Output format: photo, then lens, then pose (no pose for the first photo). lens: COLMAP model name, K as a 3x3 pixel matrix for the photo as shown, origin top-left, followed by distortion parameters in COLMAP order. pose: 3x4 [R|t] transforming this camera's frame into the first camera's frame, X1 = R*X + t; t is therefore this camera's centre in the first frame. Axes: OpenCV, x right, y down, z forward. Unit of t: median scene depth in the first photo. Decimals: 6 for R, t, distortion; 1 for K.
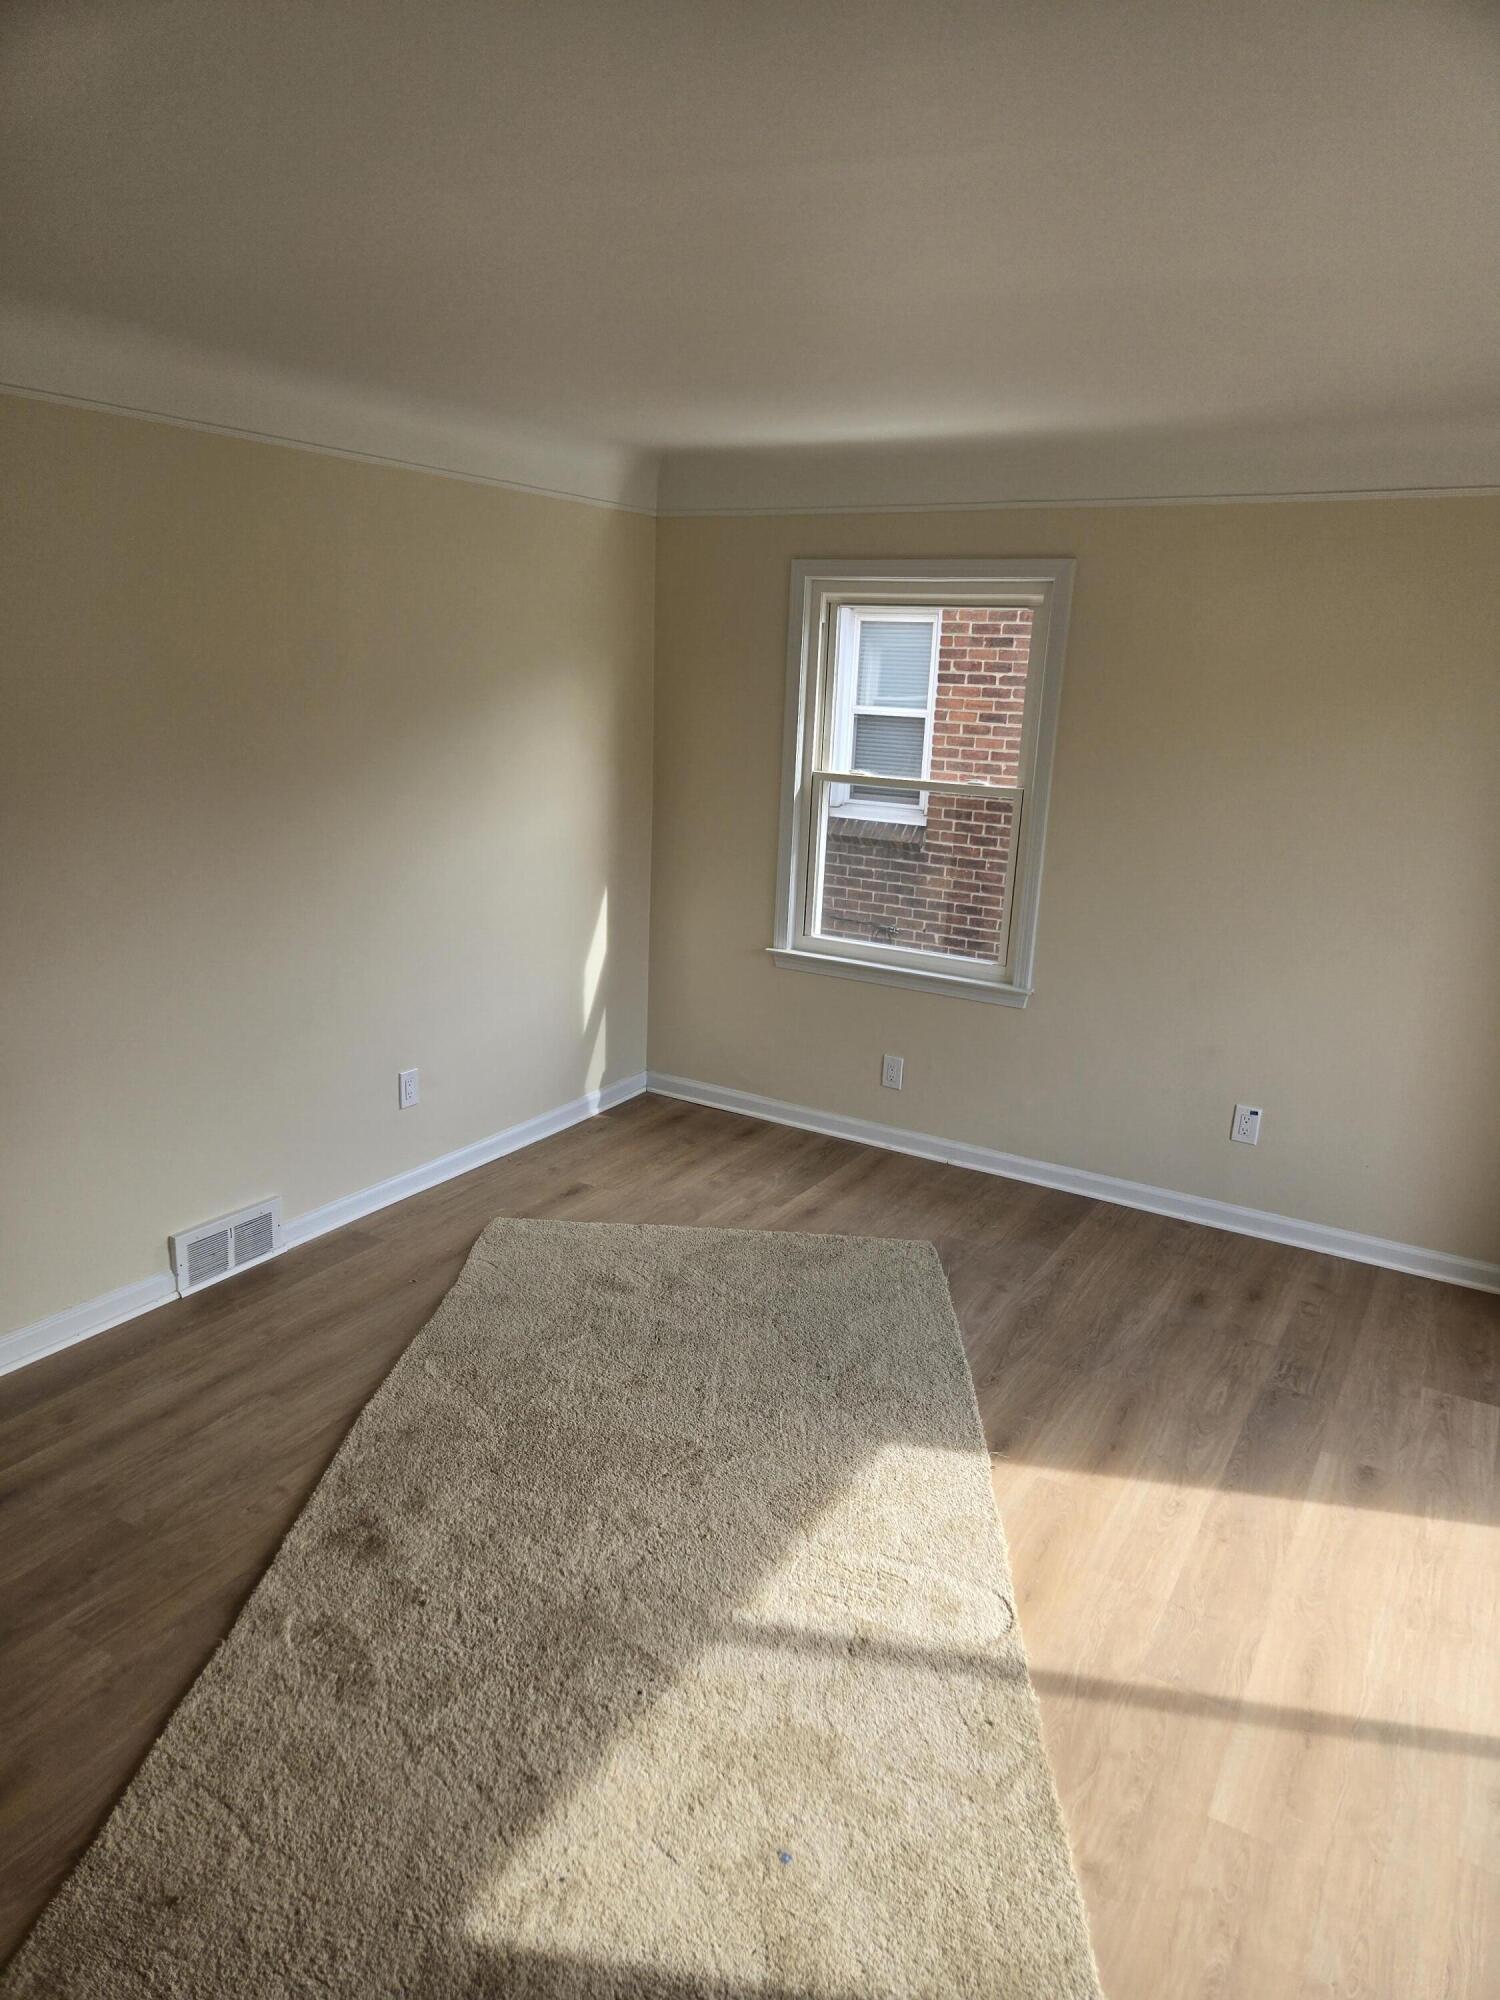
lens RADIAL K [[1323.3, 0, 750.0], [0, 1323.3, 1000.0], [0, 0, 1]] dist [0.002313, 0.001275]
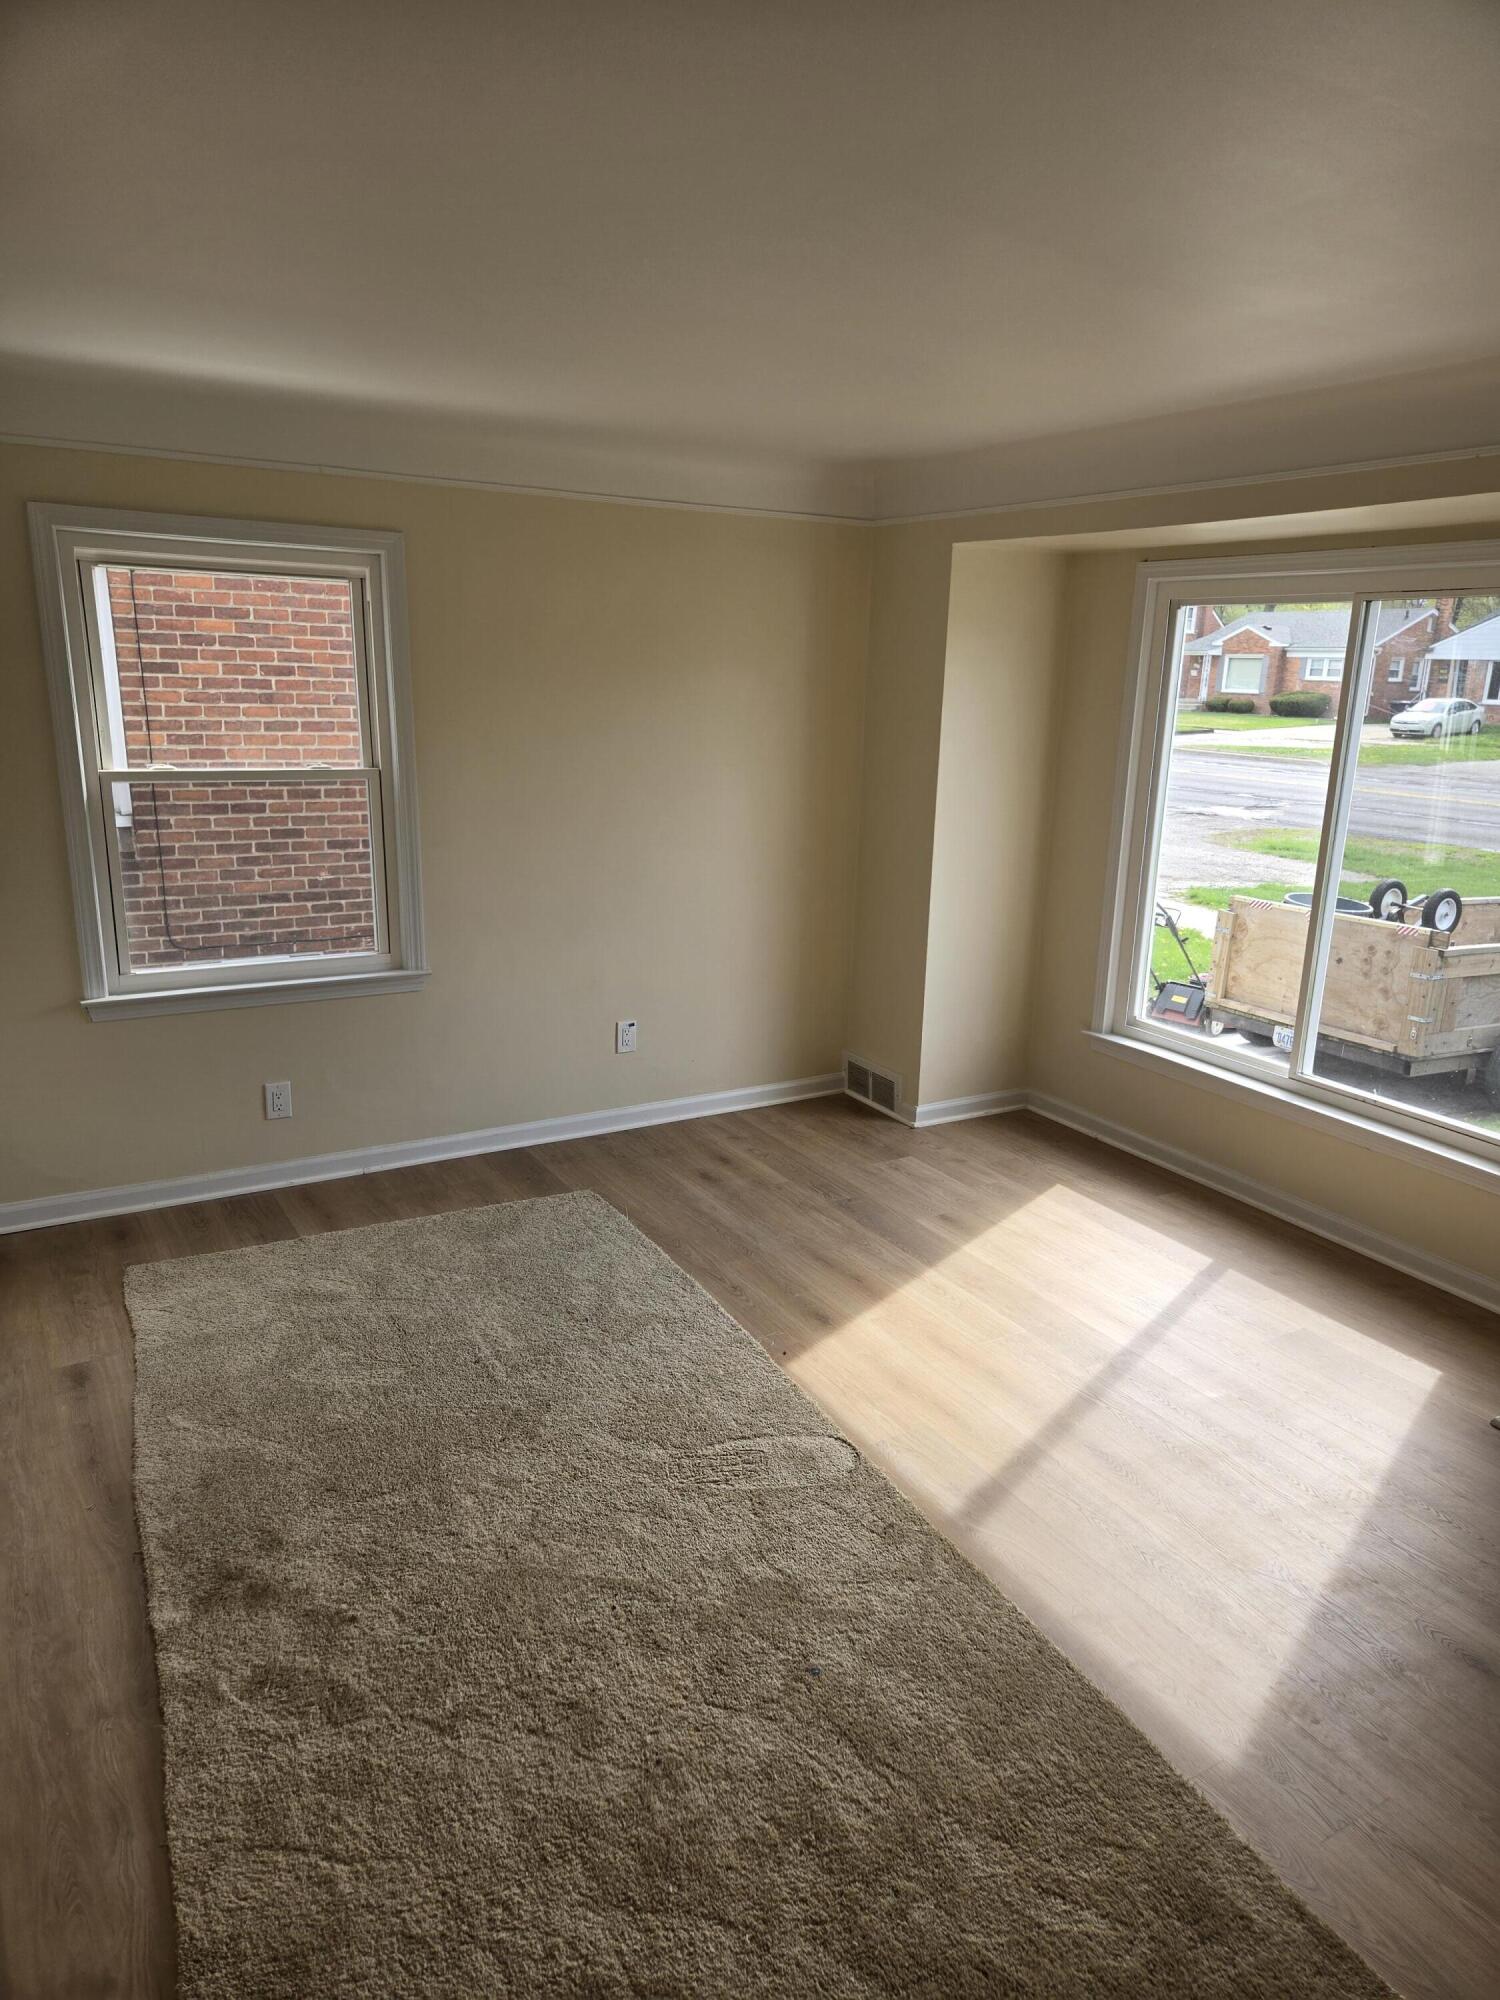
lens RADIAL K [[1284.5, 0, 750.0], [0, 1284.5, 1000.0], [0, 0, 1]] dist [-0.007773, -0.001178]
pose [[0.463589, -0.233115, 0.854835, -0.564372], [0.212456, 0.965871, 0.148176, -0.085737], [-0.860202, 0.112922, 0.497293, 0.361239]]
